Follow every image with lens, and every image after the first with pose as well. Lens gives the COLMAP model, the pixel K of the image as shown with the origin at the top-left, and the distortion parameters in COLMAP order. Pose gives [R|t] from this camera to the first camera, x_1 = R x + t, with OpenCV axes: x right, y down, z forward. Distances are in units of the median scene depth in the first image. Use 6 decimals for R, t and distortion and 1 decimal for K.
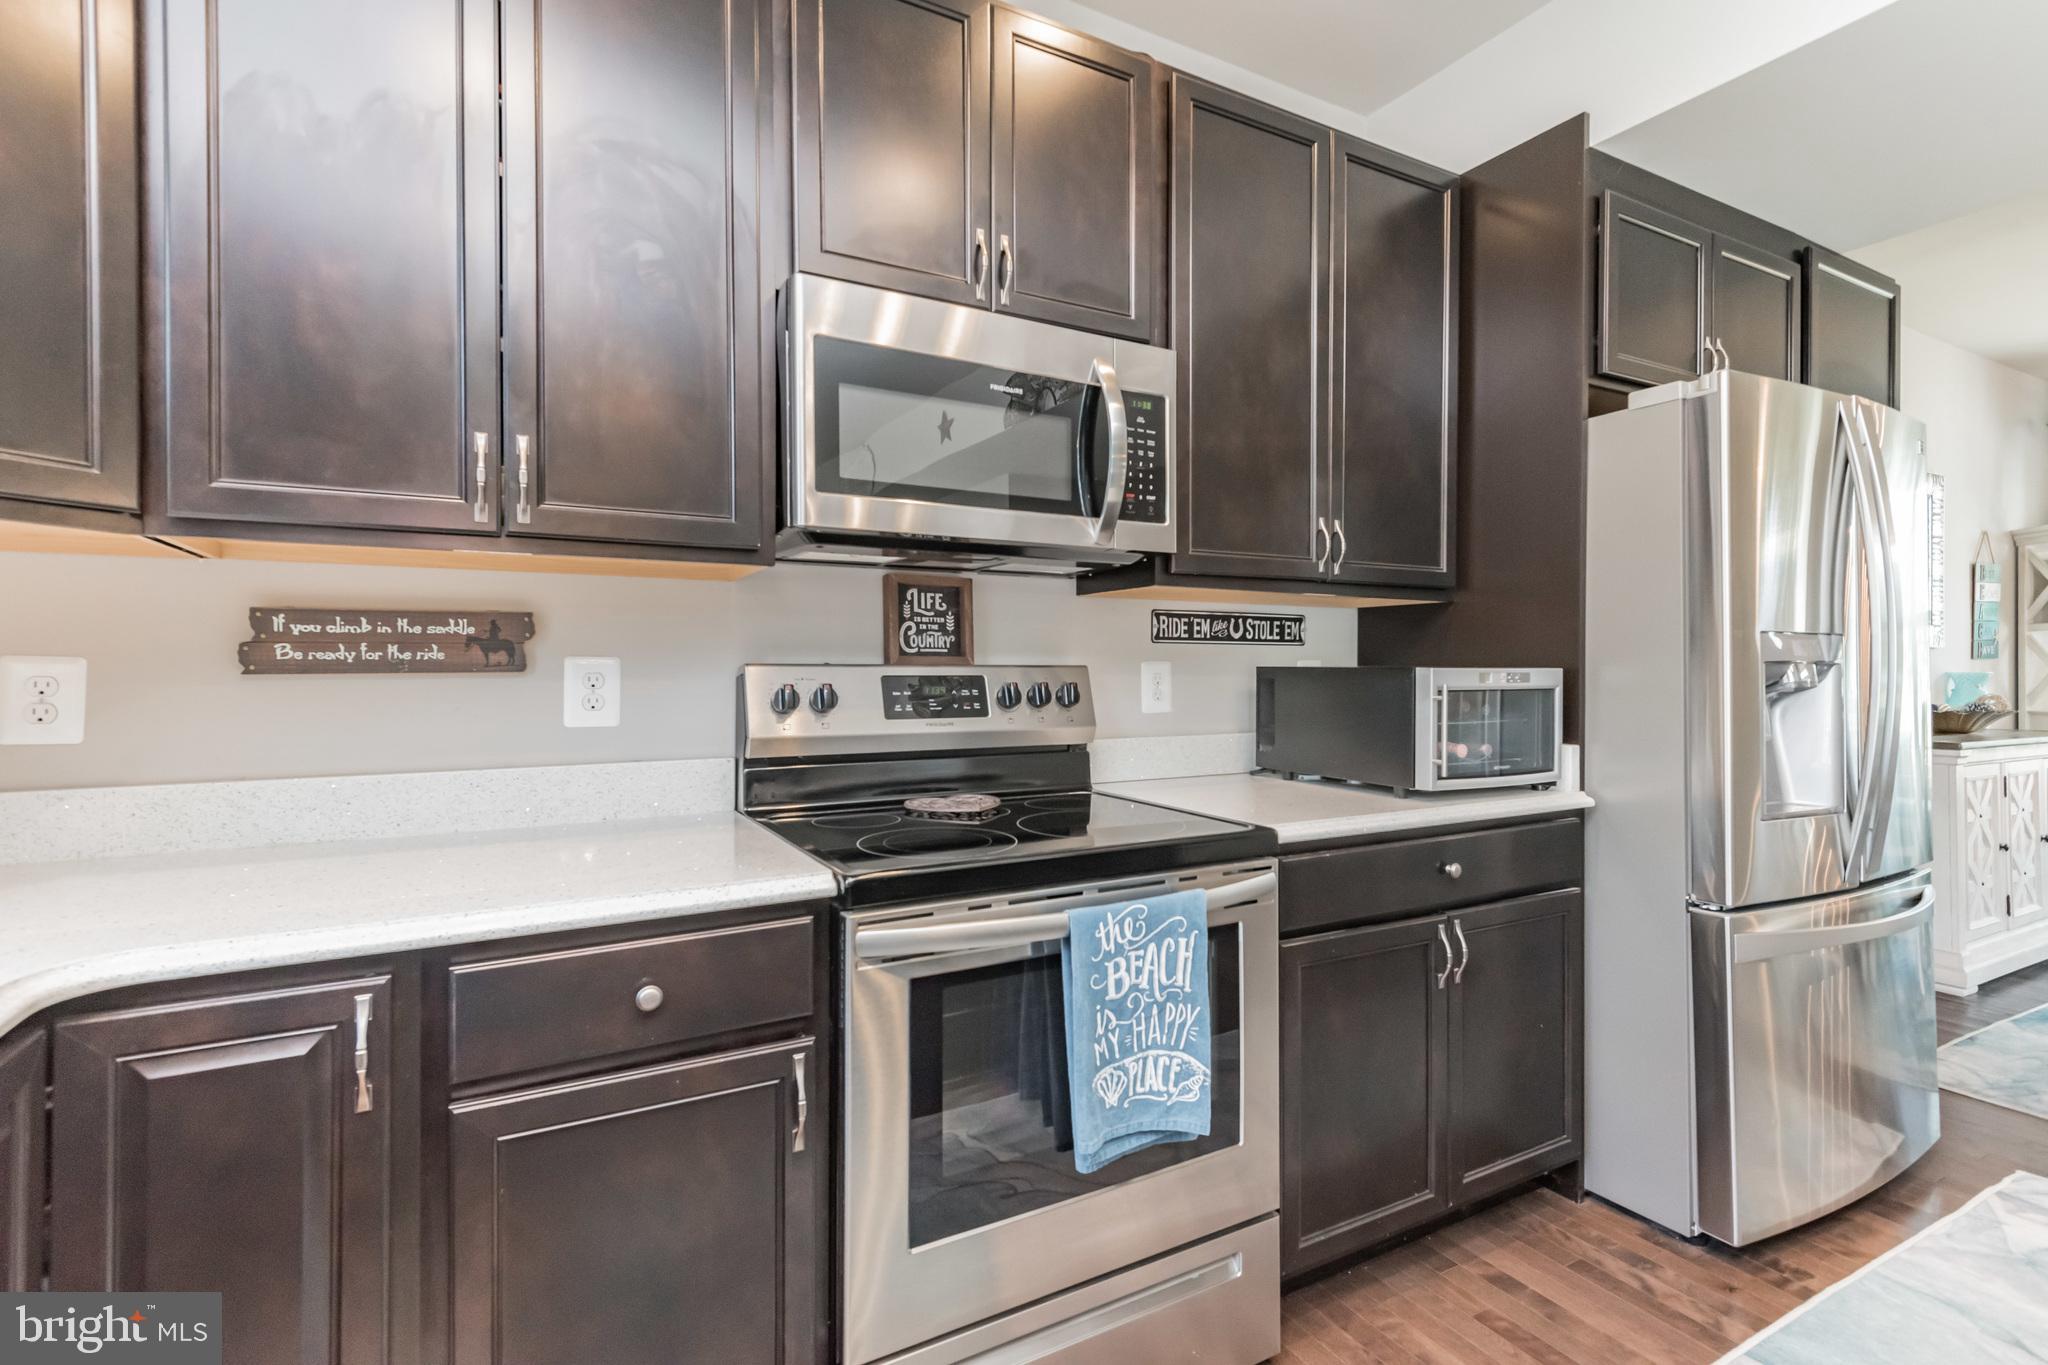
lens RADIAL K [[854.2, 0, 996.5], [0, 854.2, 674.1], [0, 0, 1]] dist [0.042778, -0.024573]
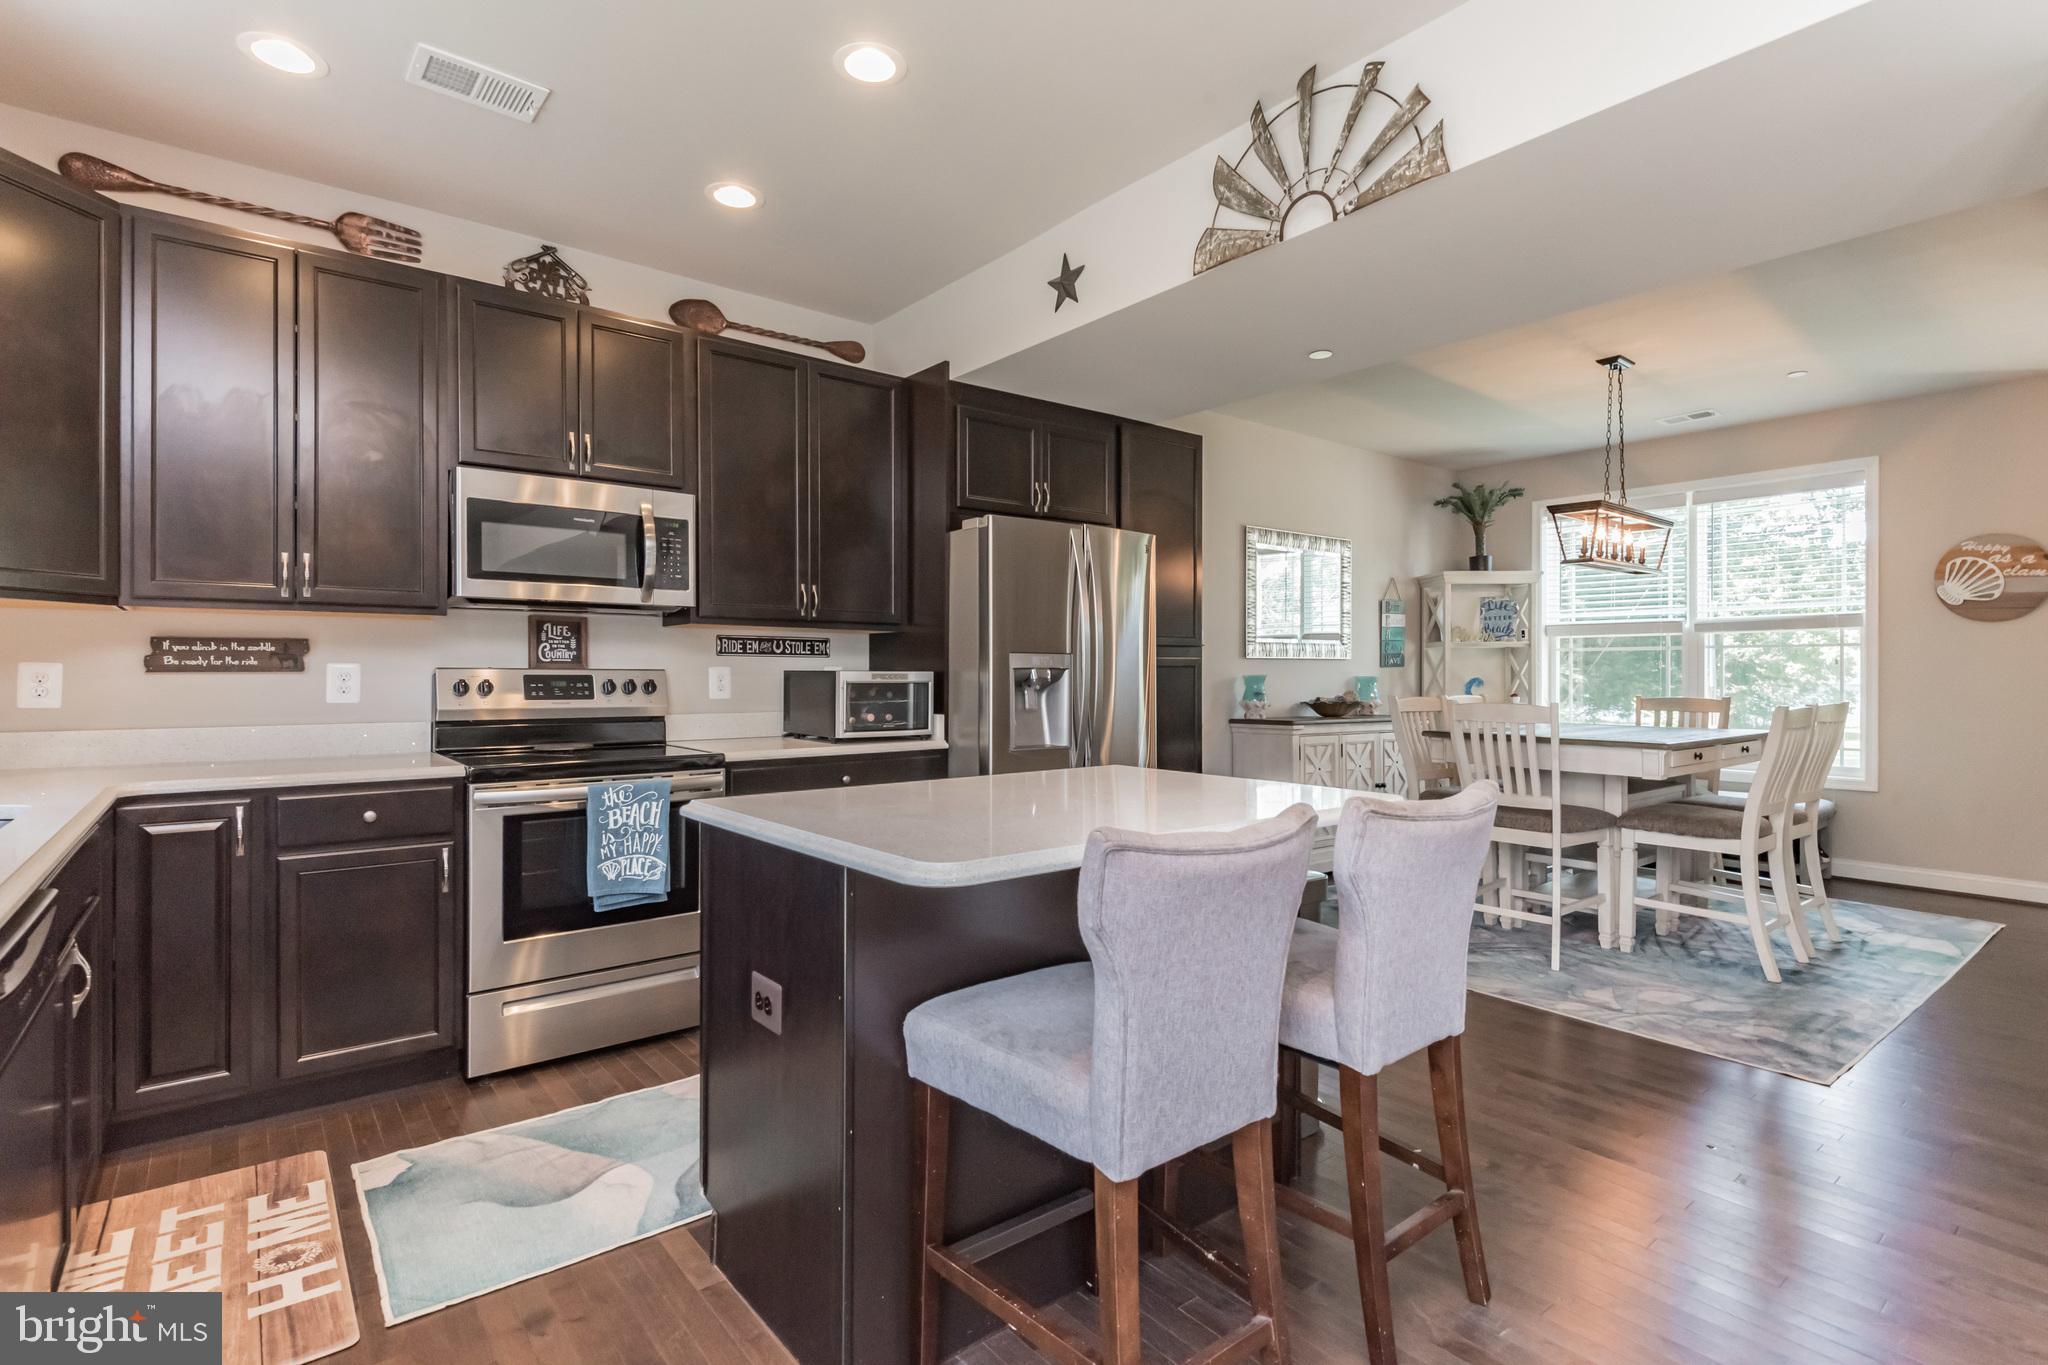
lens RADIAL K [[1044.9, 0, 1024.0], [0, 1044.9, 682.5], [0, 0, 1]] dist [0.035752, -0.038404]
pose [[0.992112, 0.000890, 0.125348, 0.660449], [-0.000826, 0.999999, -0.000566, 0.019714], [-0.125348, 0.000458, 0.992113, -1.353356]]
